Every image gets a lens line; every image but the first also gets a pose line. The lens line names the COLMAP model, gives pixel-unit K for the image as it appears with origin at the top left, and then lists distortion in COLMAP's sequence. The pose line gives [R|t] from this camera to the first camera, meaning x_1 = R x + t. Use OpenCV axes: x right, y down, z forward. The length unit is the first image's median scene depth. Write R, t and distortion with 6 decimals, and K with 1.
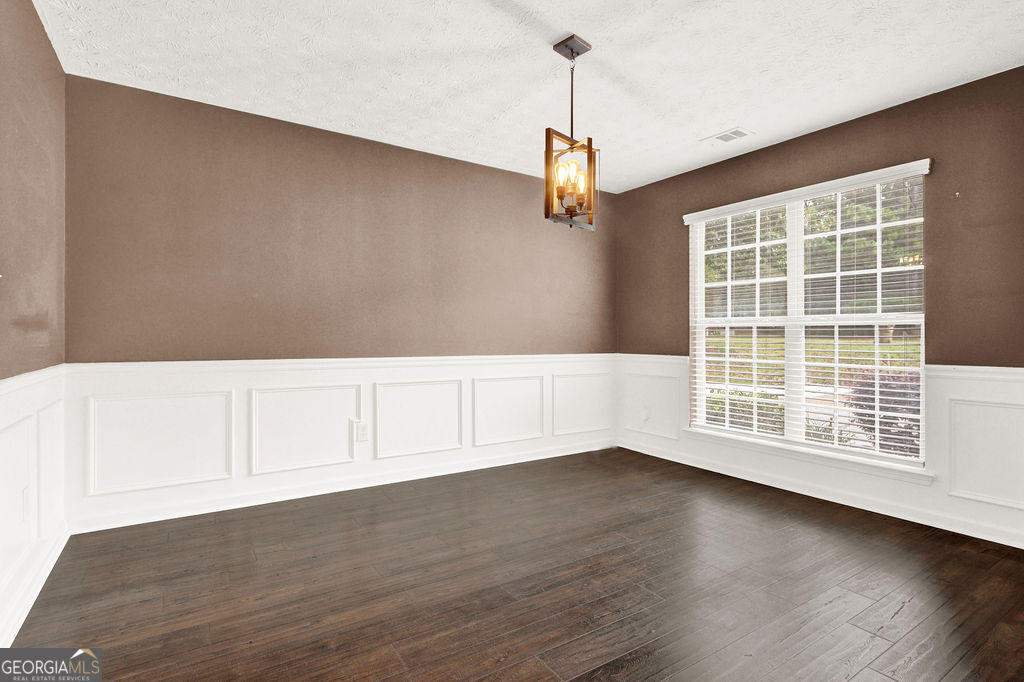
lens RADIAL K [[506.3, 0, 514.4], [0, 506.3, 335.8], [0, 0, 1]] dist [-0.000245, 0.000353]
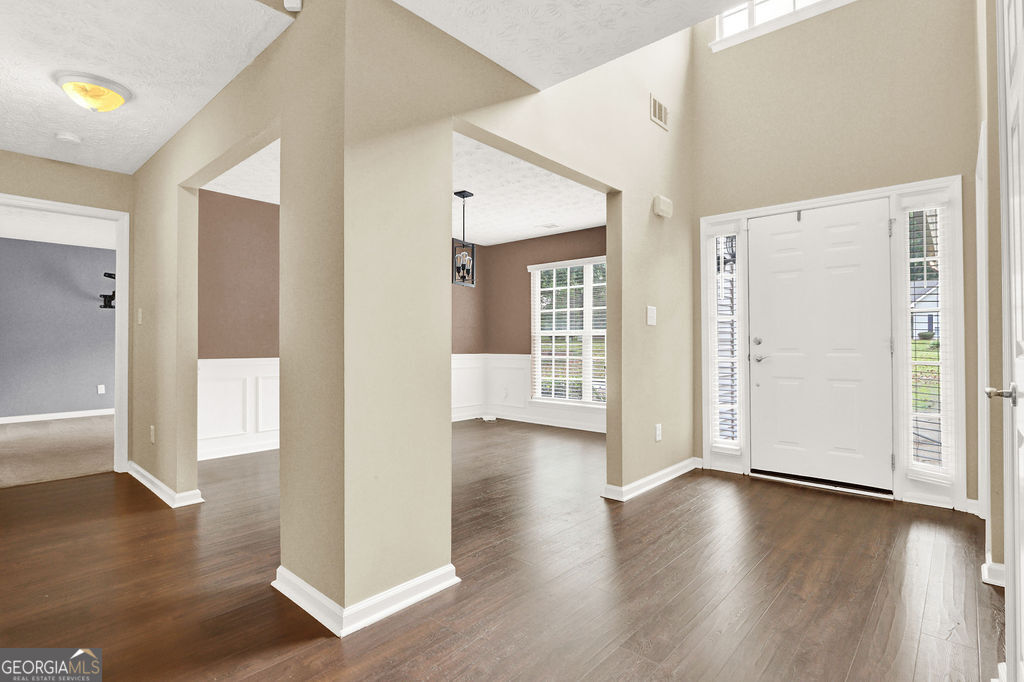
lens RADIAL K [[487.3, 0, 502.9], [0, 487.3, 338.2], [0, 0, 1]] dist [-0.013527, 0.001201]
pose [[0.972715, -0.003200, 0.231979, -0.105225], [0.004652, 0.999973, -0.005710, -0.002733], [-0.231955, 0.006633, 0.972704, -0.509969]]
